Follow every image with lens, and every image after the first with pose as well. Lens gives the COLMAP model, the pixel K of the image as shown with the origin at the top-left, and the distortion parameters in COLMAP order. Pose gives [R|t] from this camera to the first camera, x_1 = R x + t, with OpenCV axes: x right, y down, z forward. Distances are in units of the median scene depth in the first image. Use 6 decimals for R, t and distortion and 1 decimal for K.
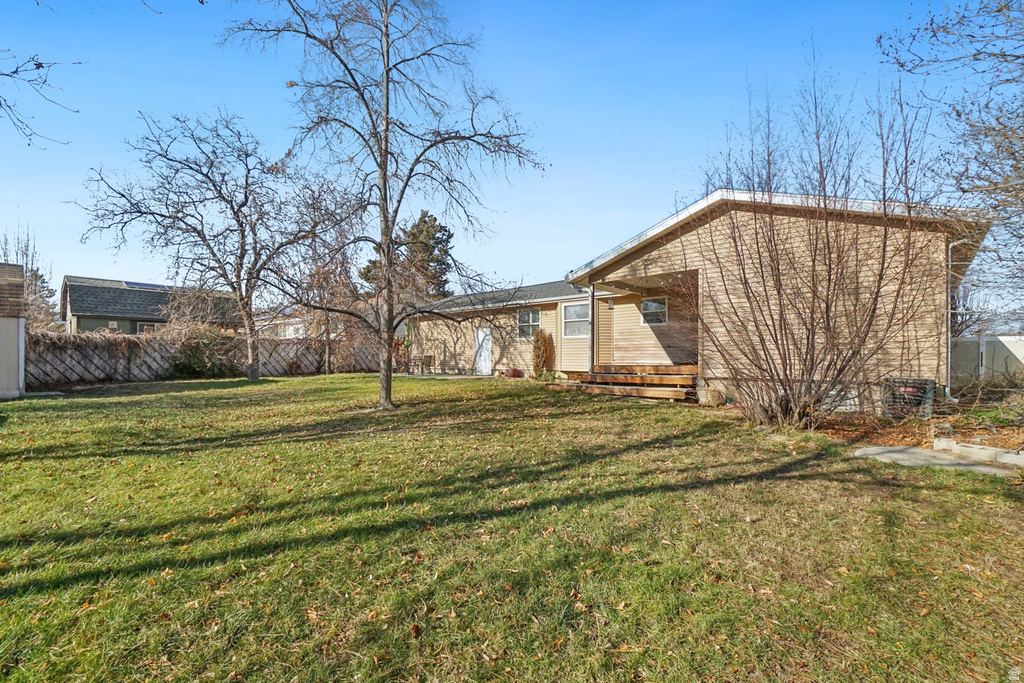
lens RADIAL K [[461.9, 0, 512.0], [0, 461.9, 341.5], [0, 0, 1]] dist [0.000607, -0.000201]
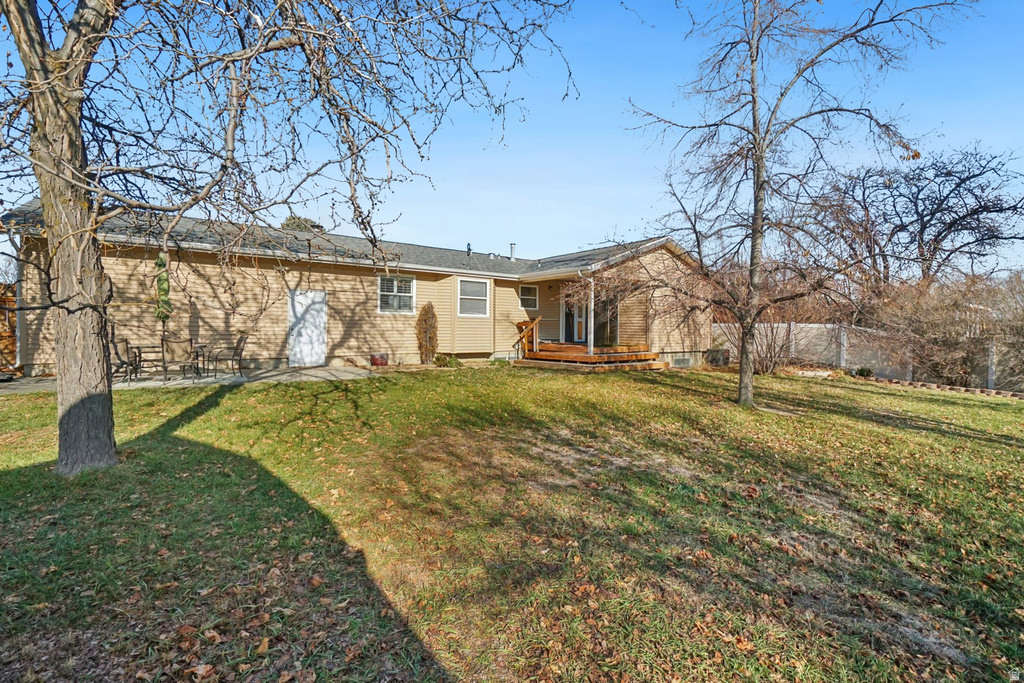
lens RADIAL K [[461.9, 0, 512.0], [0, 461.9, 341.5], [0, 0, 1]] dist [0.000607, -0.000201]
pose [[0.259870, 0.005819, 0.965626, -0.608753], [-0.028017, 0.999606, 0.001517, 0.031215], [-0.965237, -0.027448, 0.259930, 0.584964]]
